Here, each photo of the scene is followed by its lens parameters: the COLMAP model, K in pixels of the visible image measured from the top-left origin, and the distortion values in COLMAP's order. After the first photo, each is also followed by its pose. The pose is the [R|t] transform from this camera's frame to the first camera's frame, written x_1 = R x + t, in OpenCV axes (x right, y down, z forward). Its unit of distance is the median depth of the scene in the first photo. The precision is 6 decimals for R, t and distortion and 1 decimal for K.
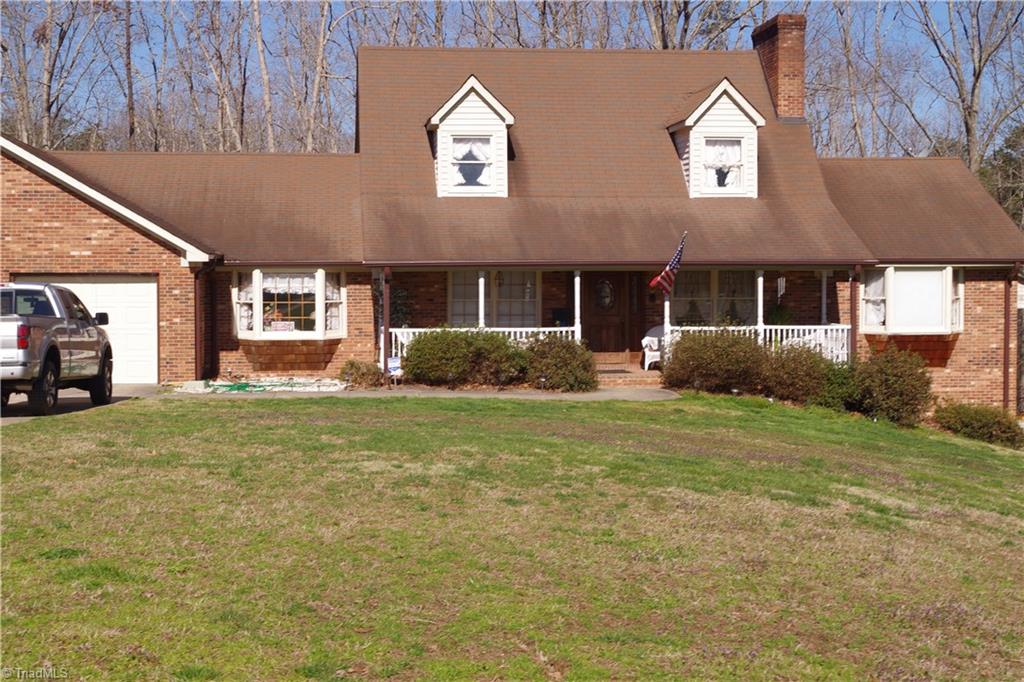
lens RADIAL K [[1546.5, 0, 511.3], [0, 1546.5, 335.9], [0, 0, 1]] dist [0.022844, 0.000000]
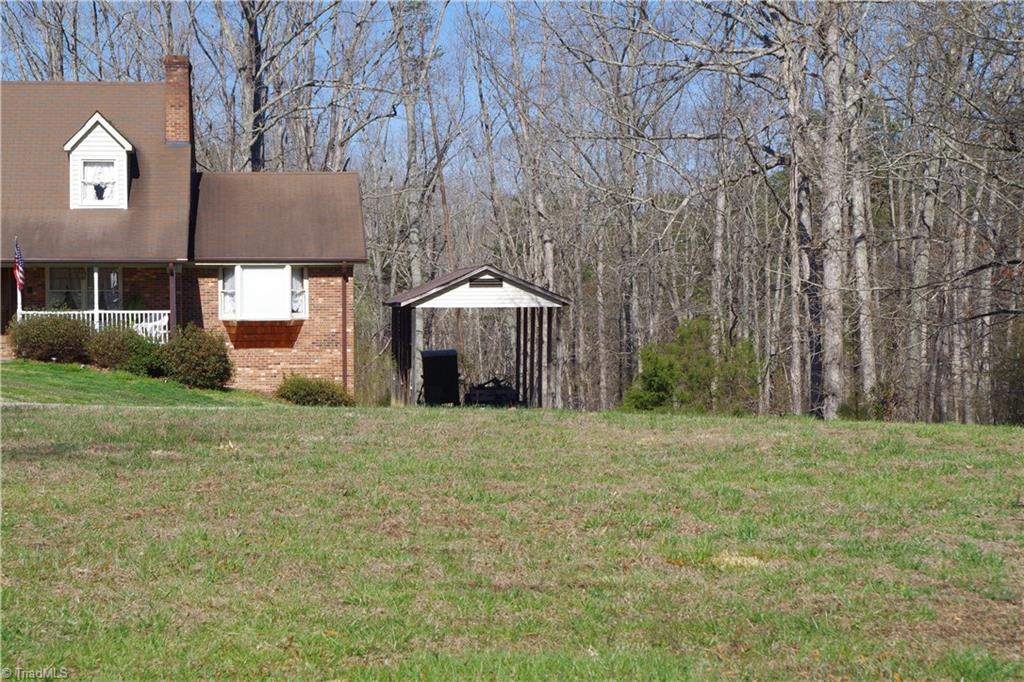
lens RADIAL K [[2324.6, 0, 510.6], [0, 2324.6, 345.8], [0, 0, 1]] dist [0.147786, 0.000000]
pose [[0.999998, -0.001866, -0.001082, 0.461568], [0.001845, 0.999824, -0.018655, 0.053895], [0.001116, 0.018653, 0.999825, -0.841251]]
